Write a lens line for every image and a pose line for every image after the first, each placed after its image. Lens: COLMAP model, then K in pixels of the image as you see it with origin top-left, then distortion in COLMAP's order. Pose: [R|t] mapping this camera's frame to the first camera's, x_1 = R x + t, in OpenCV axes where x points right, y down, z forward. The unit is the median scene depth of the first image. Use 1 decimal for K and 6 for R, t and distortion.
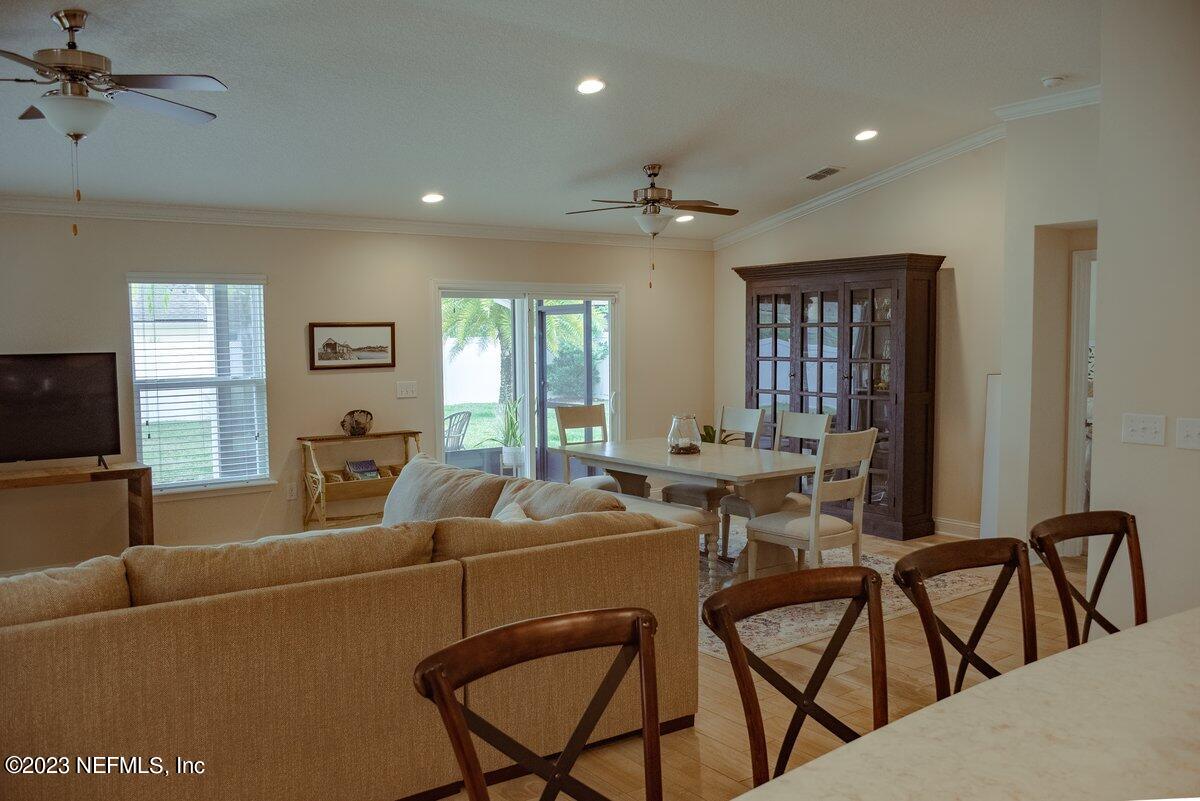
lens RADIAL K [[1201.3, 0, 603.8], [0, 1201.3, 411.9], [0, 0, 1]] dist [-0.000303, 0.000000]
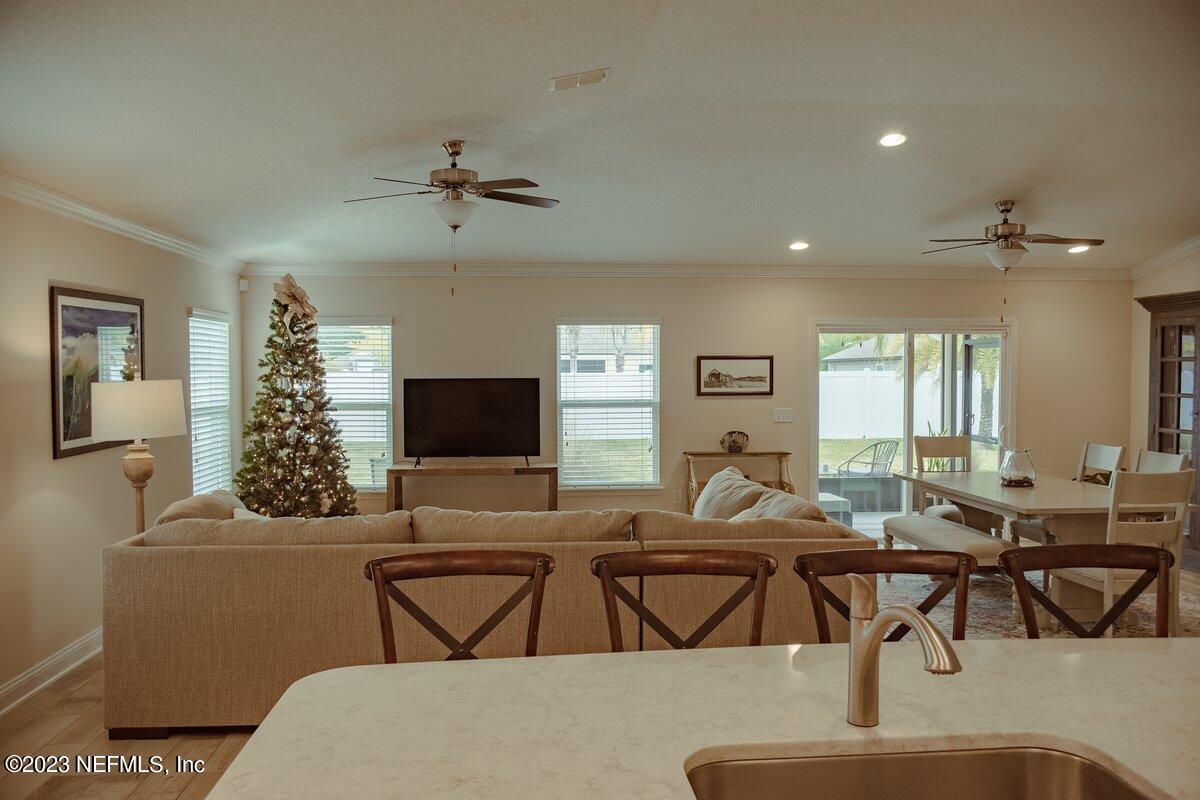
lens RADIAL K [[1422.7, 0, 601.5], [0, 1422.7, 393.2], [0, 0, 1]] dist [0.005175, 0.000000]
pose [[0.771869, 0.017867, -0.635531, 0.564302], [-0.047402, 0.998440, -0.029502, 0.008434], [0.634012, 0.052897, 0.771512, -0.141012]]
